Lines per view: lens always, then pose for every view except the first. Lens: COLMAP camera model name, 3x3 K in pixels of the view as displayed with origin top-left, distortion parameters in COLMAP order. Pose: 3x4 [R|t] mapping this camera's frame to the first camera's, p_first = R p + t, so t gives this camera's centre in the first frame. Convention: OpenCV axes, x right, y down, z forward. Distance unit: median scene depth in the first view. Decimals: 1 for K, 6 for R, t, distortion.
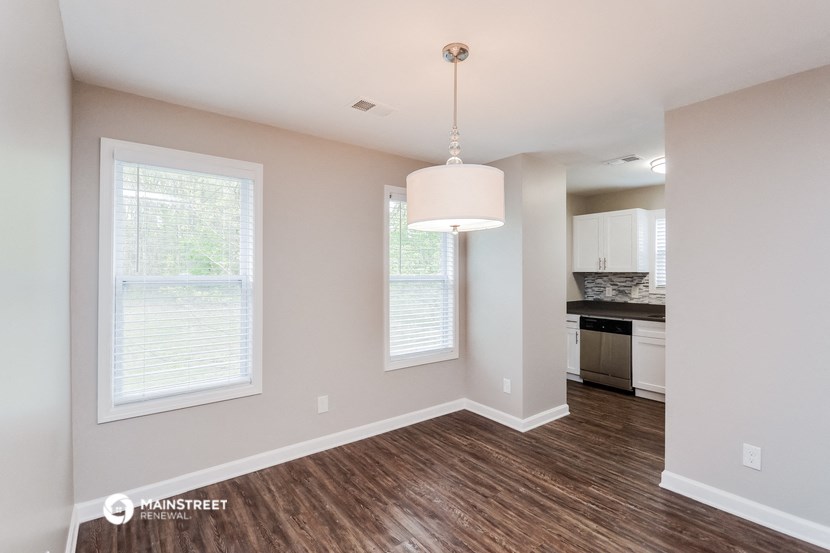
lens RADIAL K [[377.9, 0, 412.4], [0, 377.9, 274.1], [0, 0, 1]] dist [0.021090, -0.000987]
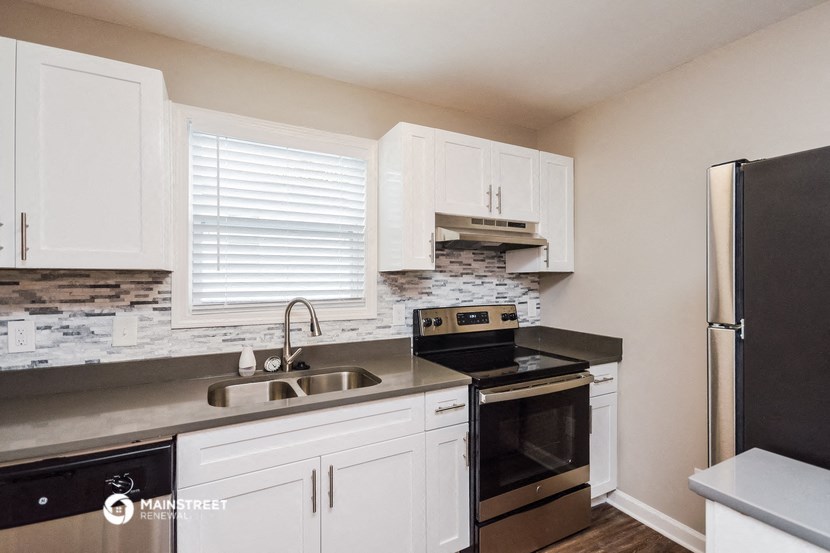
lens RADIAL K [[377.9, 0, 413.0], [0, 377.9, 276.9], [0, 0, 1]] dist [0.021090, -0.000987]
pose [[0.166304, 0.006585, 0.986053, 0.299885], [0.002526, 0.999972, -0.007104, 0.004161], [-0.986071, 0.003672, 0.166282, 0.715794]]
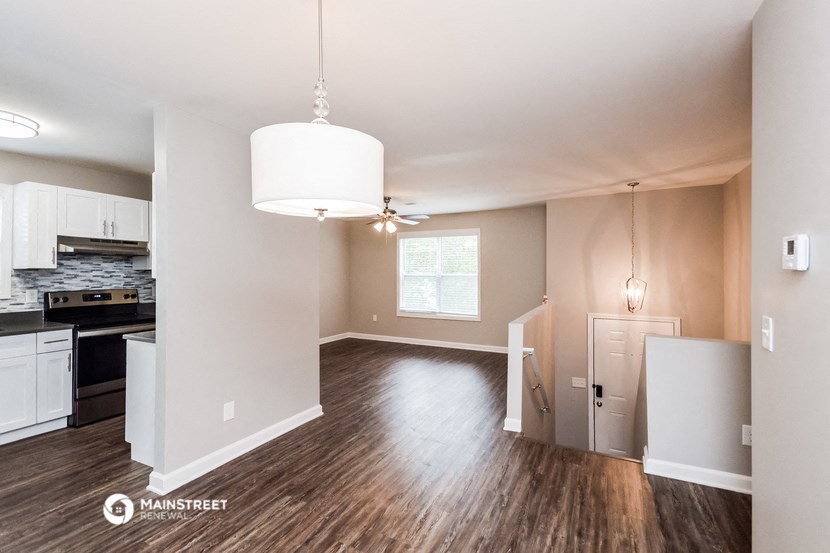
lens RADIAL K [[377.9, 0, 415.3], [0, 377.9, 275.0], [0, 0, 1]] dist [0.021090, -0.000987]
pose [[-0.422295, -0.006033, 0.906438, -0.253717], [-0.002521, 0.999982, 0.005481, 0.000047], [-0.906455, 0.000030, -0.422302, 0.443102]]
